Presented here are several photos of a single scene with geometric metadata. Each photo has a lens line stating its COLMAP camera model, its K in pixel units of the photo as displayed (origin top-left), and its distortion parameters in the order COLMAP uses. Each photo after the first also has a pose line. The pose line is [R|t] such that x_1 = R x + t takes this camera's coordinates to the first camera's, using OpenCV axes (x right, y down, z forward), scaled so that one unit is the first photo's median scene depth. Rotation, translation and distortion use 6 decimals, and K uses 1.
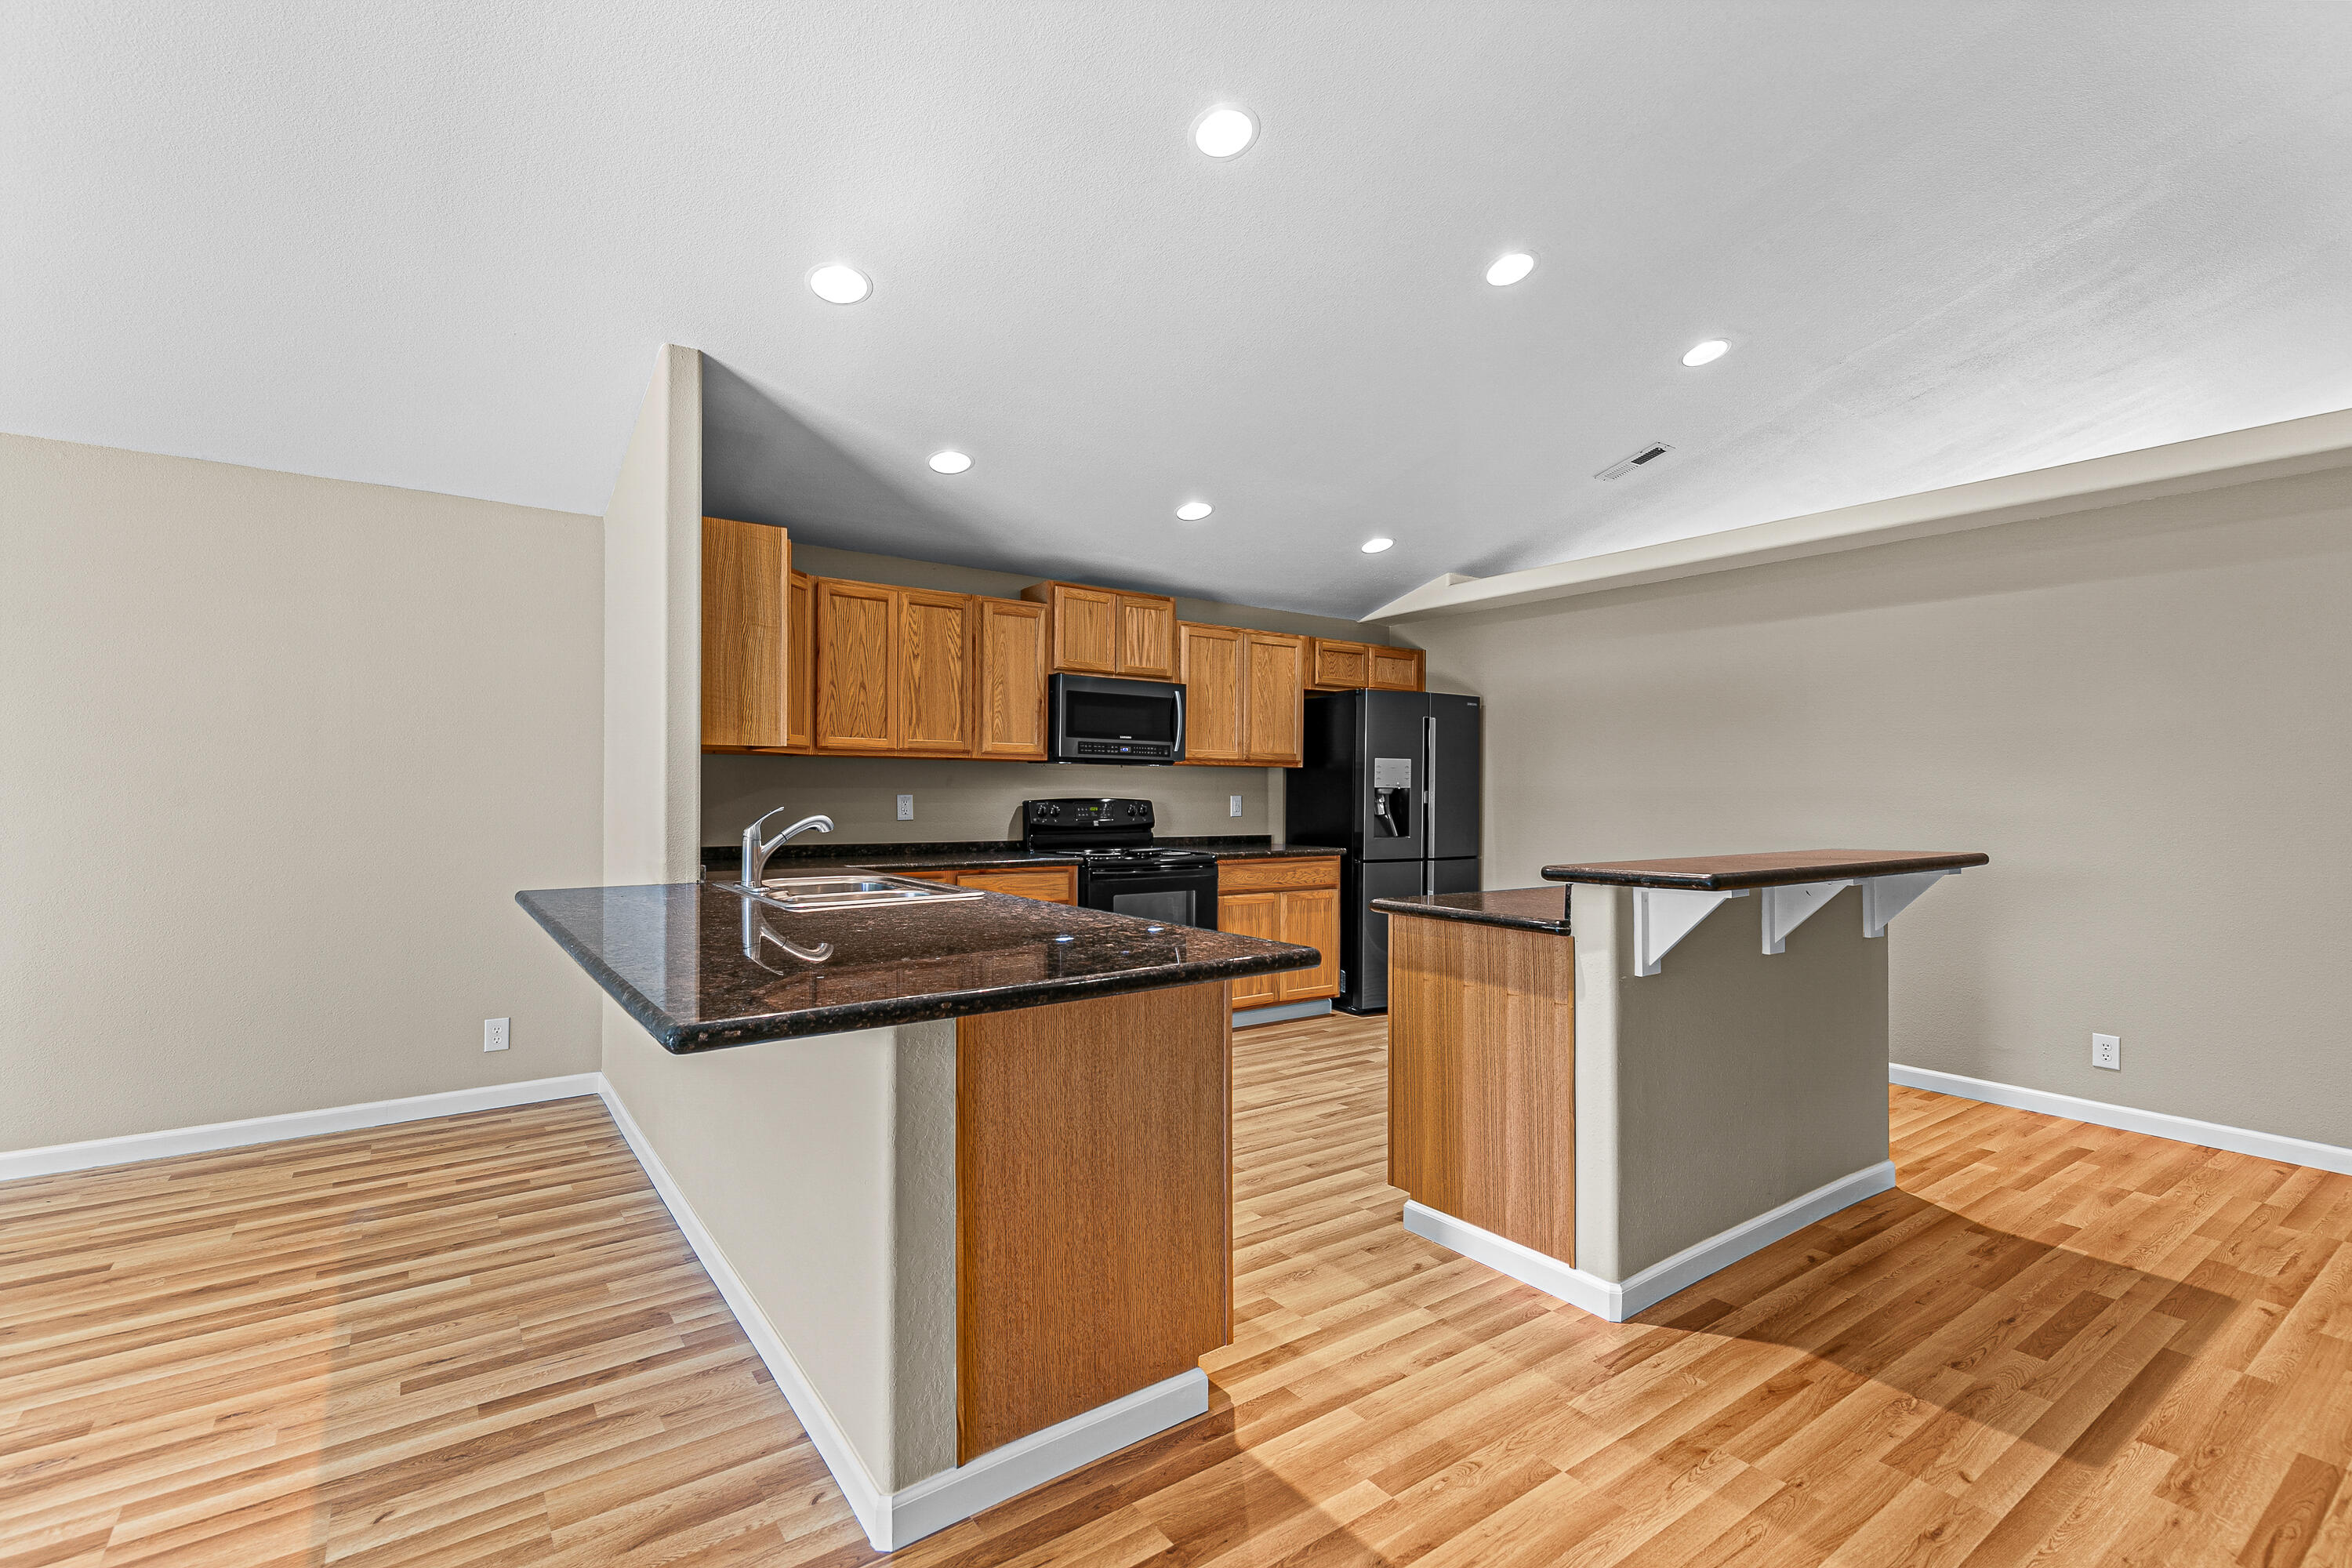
lens RADIAL K [[1070.5, 0, 1171.6], [0, 1070.5, 786.1], [0, 0, 1]] dist [0.013518, -0.001320]
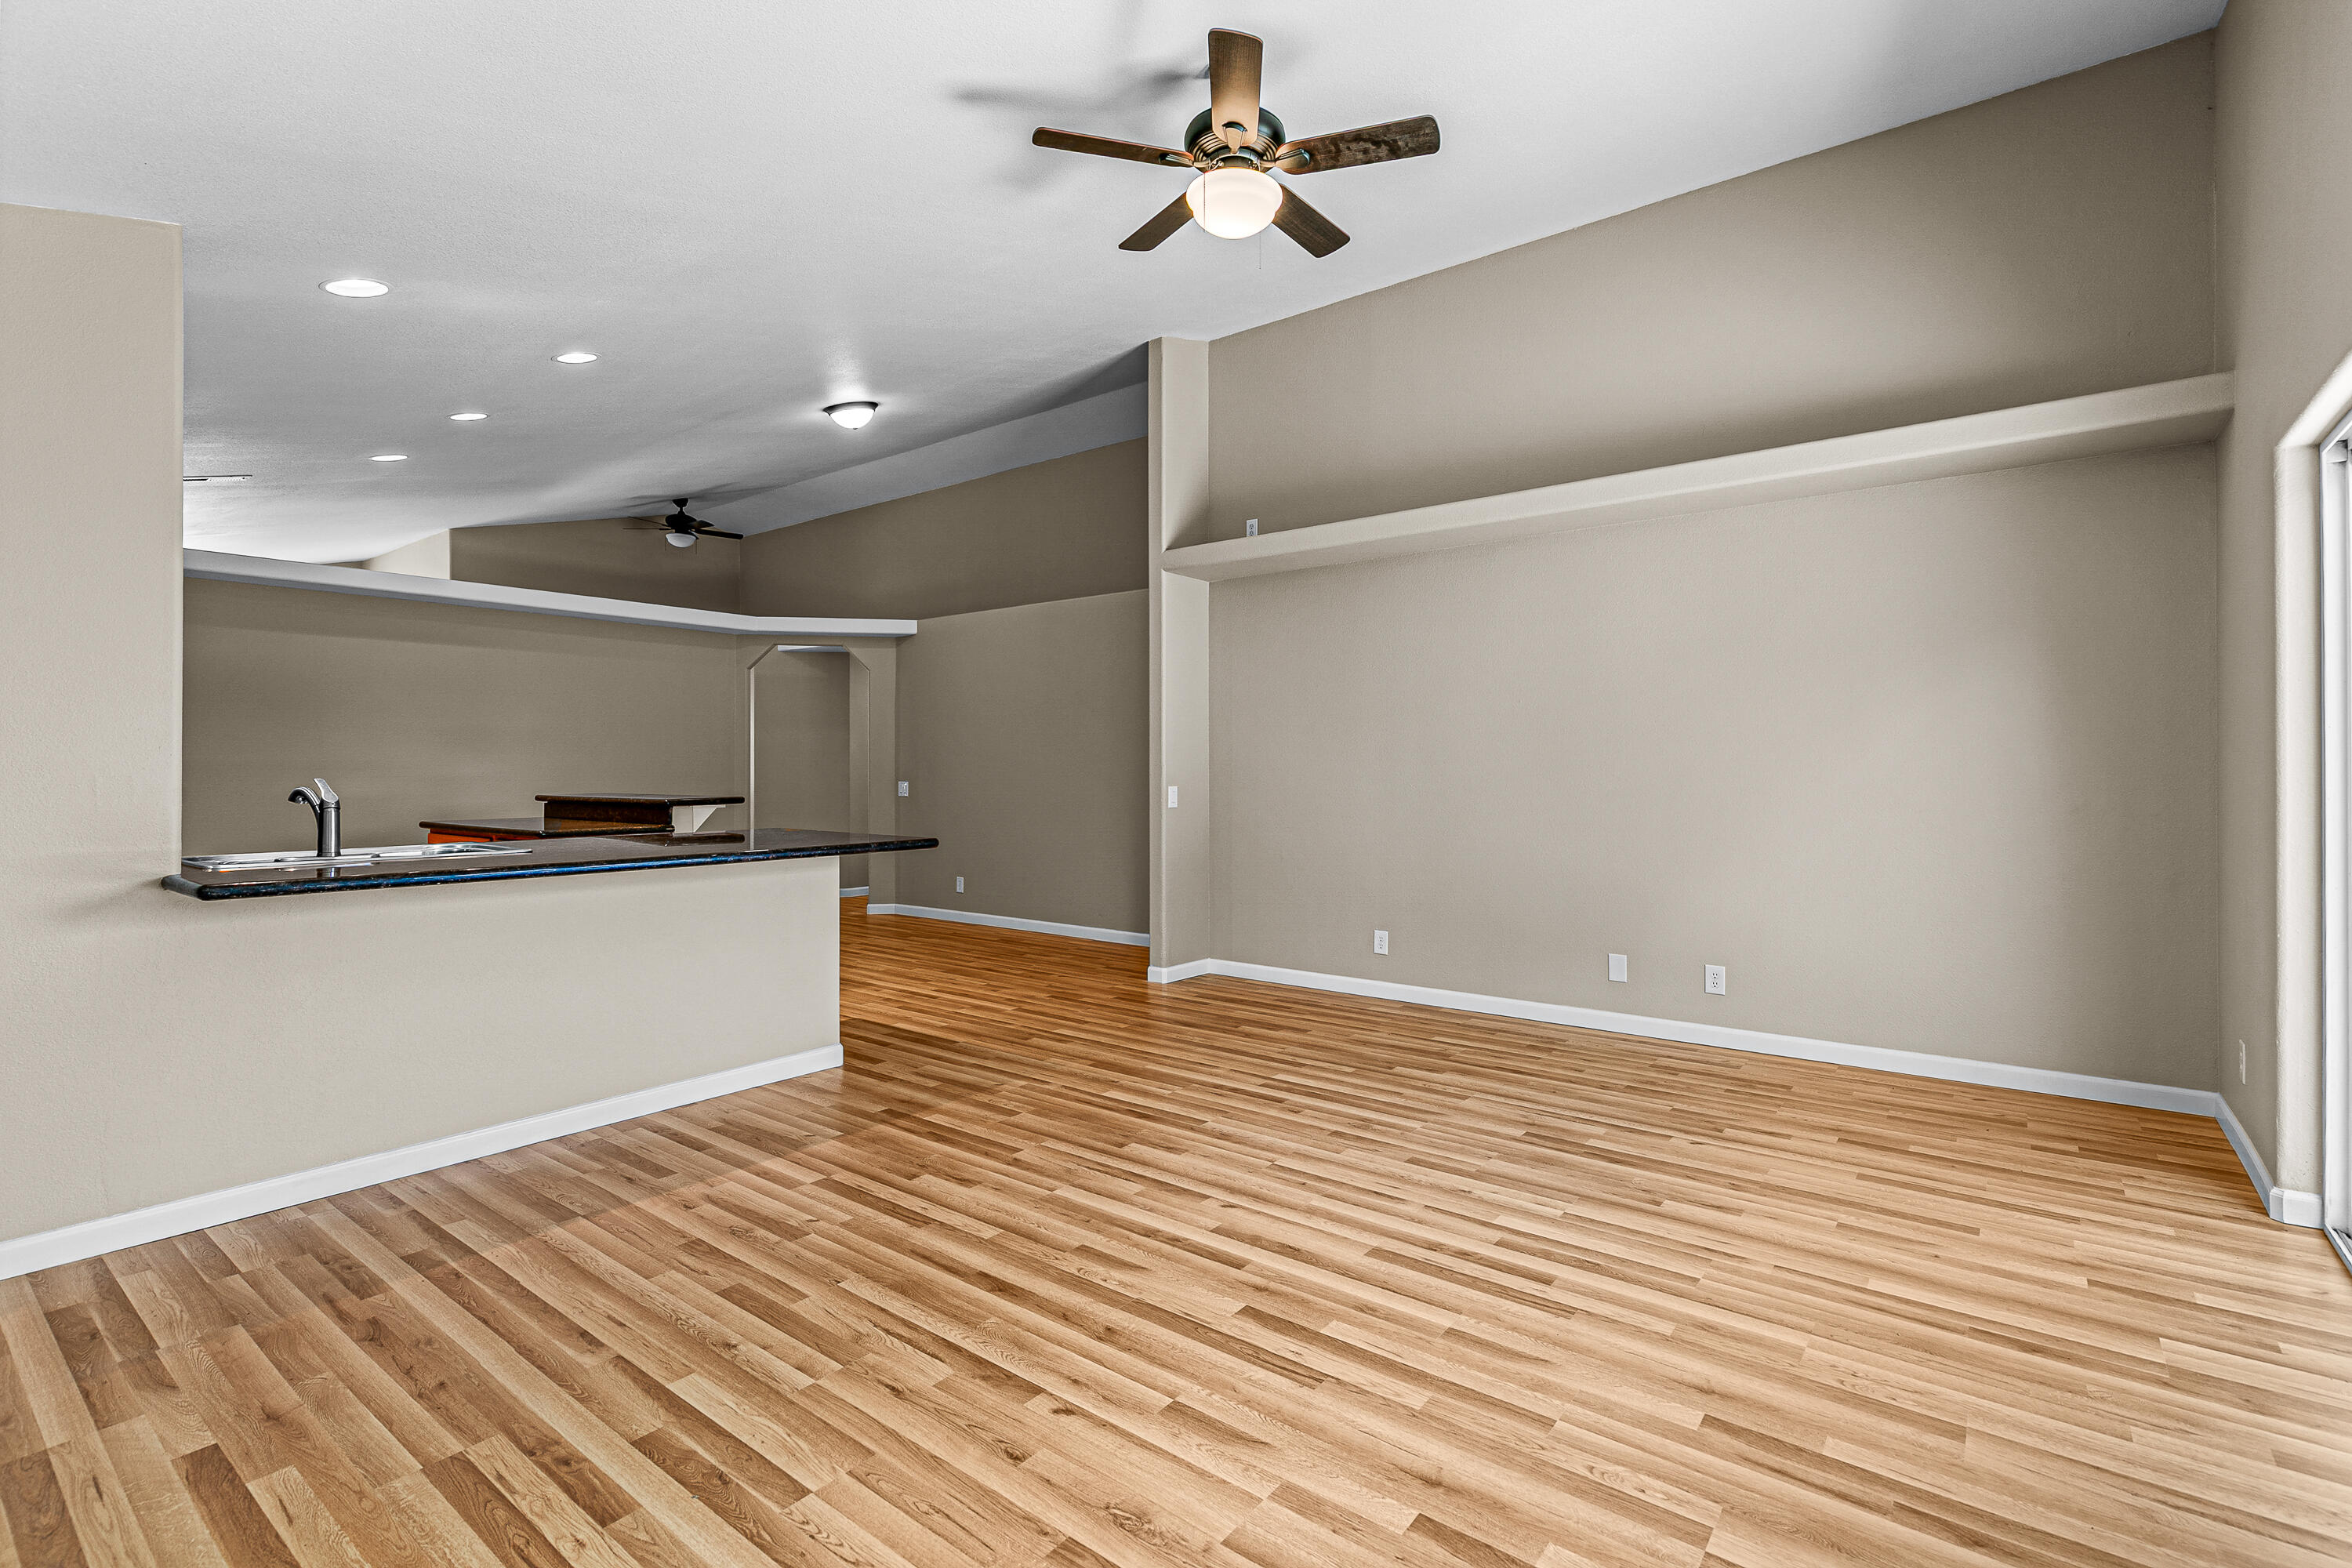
lens RADIAL K [[1070.5, 0, 1191.4], [0, 1070.5, 767.9], [0, 0, 1]] dist [0.013518, -0.001320]
pose [[-0.292353, -0.003998, 0.956302, -1.786667], [-0.004606, 0.999986, 0.002773, 0.002692], [-0.956299, -0.003594, -0.292367, 0.587082]]
